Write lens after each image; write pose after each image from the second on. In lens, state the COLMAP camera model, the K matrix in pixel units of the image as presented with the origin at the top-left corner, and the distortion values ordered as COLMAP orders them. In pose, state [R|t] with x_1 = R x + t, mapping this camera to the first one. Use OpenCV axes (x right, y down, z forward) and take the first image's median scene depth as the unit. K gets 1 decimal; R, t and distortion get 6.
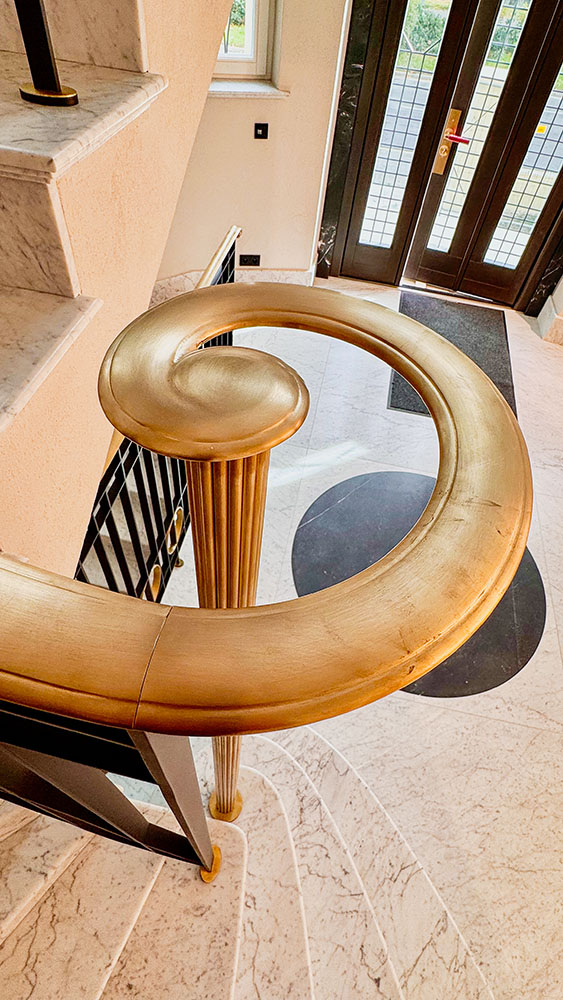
lens RADIAL K [[509.4, 0, 277.1], [0, 509.4, 490.6], [0, 0, 1]] dist [-0.005034, -0.000630]
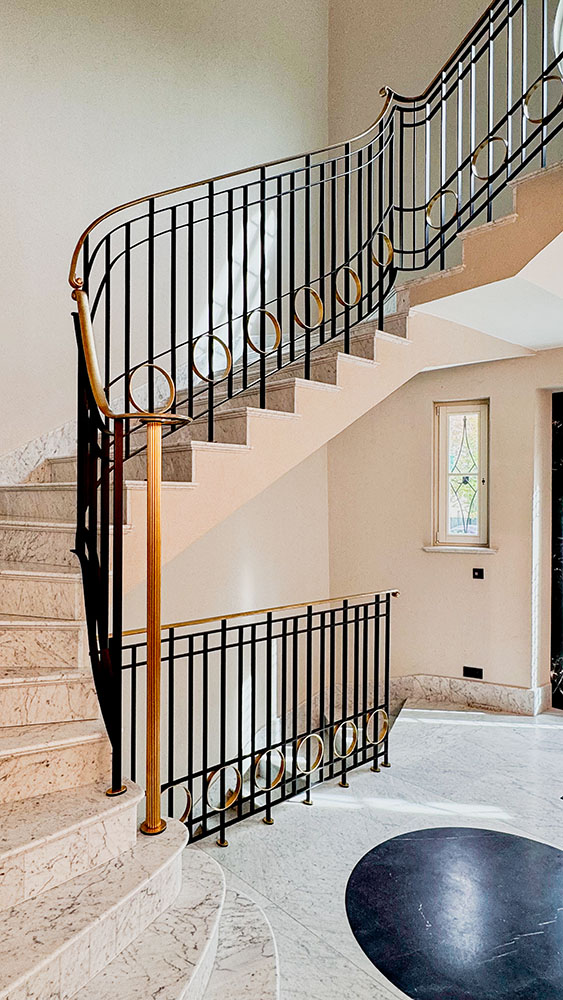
lens RADIAL K [[593.0, 0, 279.9], [0, 593.0, 494.5], [0, 0, 1]] dist [-0.003035, -0.001963]
pose [[0.801063, -0.079499, -0.593277, 0.508587], [-0.426272, 0.620054, -0.658654, 0.426269], [0.420226, 0.780521, 0.462814, -0.106972]]
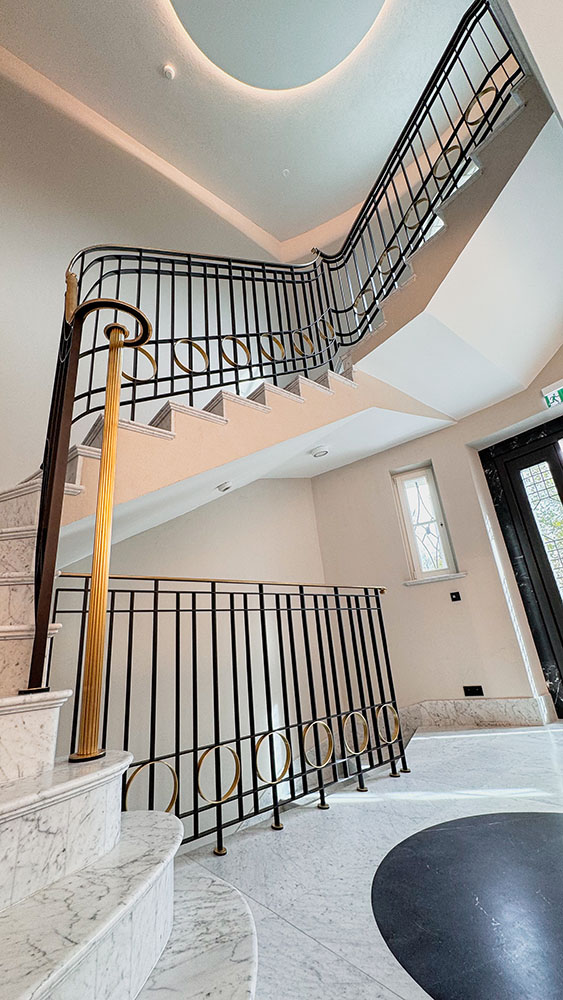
lens RADIAL K [[395.2, 0, 280.4], [0, 395.2, 498.5], [0, 0, 1]] dist [-0.002433, 0.000043]
pose [[0.752268, -0.365957, -0.547877, 0.349598], [-0.406685, 0.396319, -0.823127, 0.401133], [0.518363, 0.842025, 0.149309, 0.296089]]
